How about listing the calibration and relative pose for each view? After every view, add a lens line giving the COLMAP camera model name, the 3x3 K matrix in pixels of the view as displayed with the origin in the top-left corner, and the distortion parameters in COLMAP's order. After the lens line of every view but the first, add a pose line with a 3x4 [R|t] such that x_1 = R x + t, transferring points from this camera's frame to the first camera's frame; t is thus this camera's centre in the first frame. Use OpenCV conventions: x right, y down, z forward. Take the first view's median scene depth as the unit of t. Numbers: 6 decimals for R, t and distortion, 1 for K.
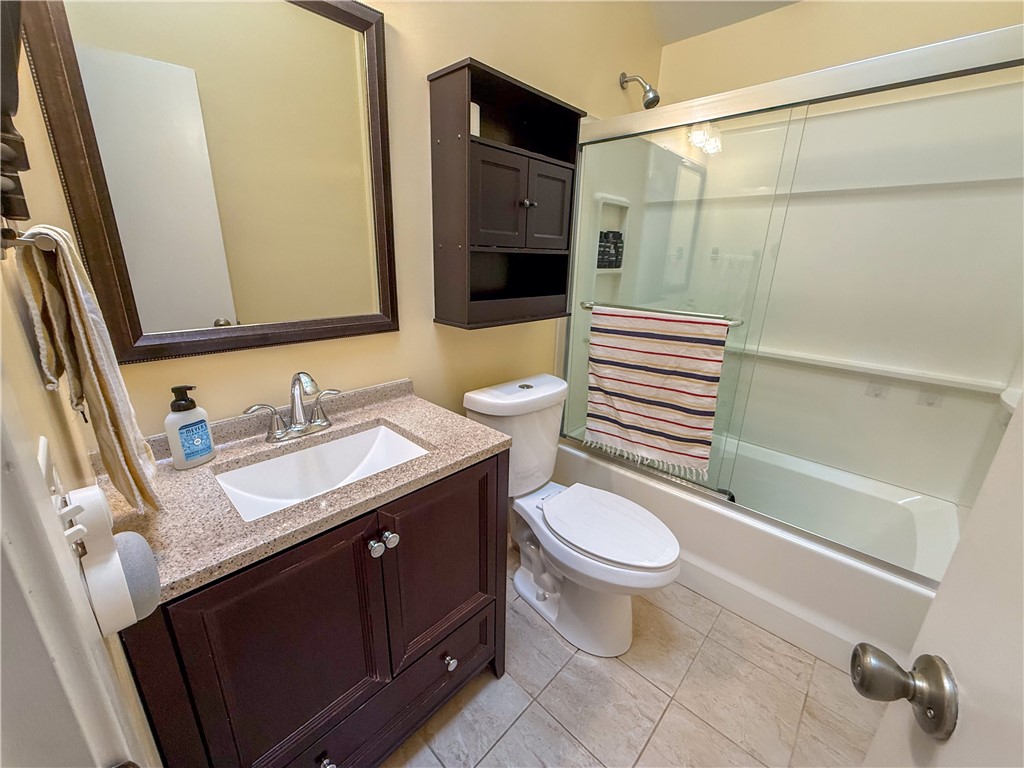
lens RADIAL K [[414.4, 0, 512.8], [0, 414.4, 382.1], [0, 0, 1]] dist [0.000693, 0.000918]
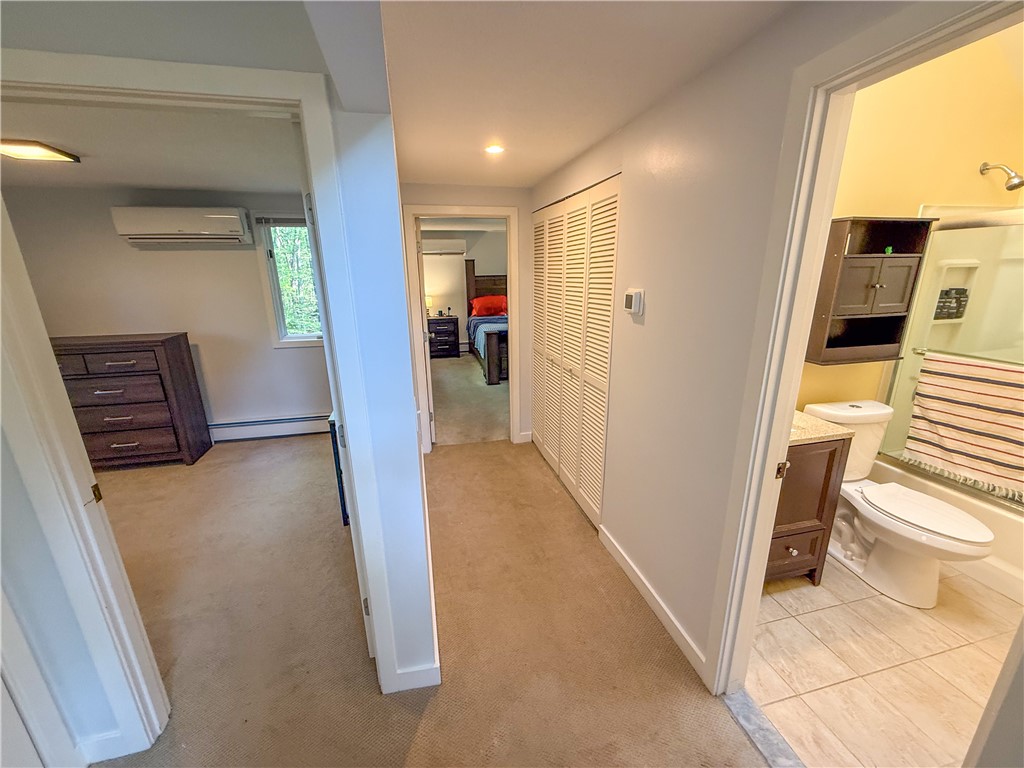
lens RADIAL K [[414.4, 0, 513.4], [0, 414.4, 382.9], [0, 0, 1]] dist [0.000693, 0.000918]
pose [[0.840120, 0.109095, -0.531316, -0.188445], [-0.126279, 0.991987, 0.004012, 0.065976], [0.527496, 0.063723, 0.847164, -0.765214]]
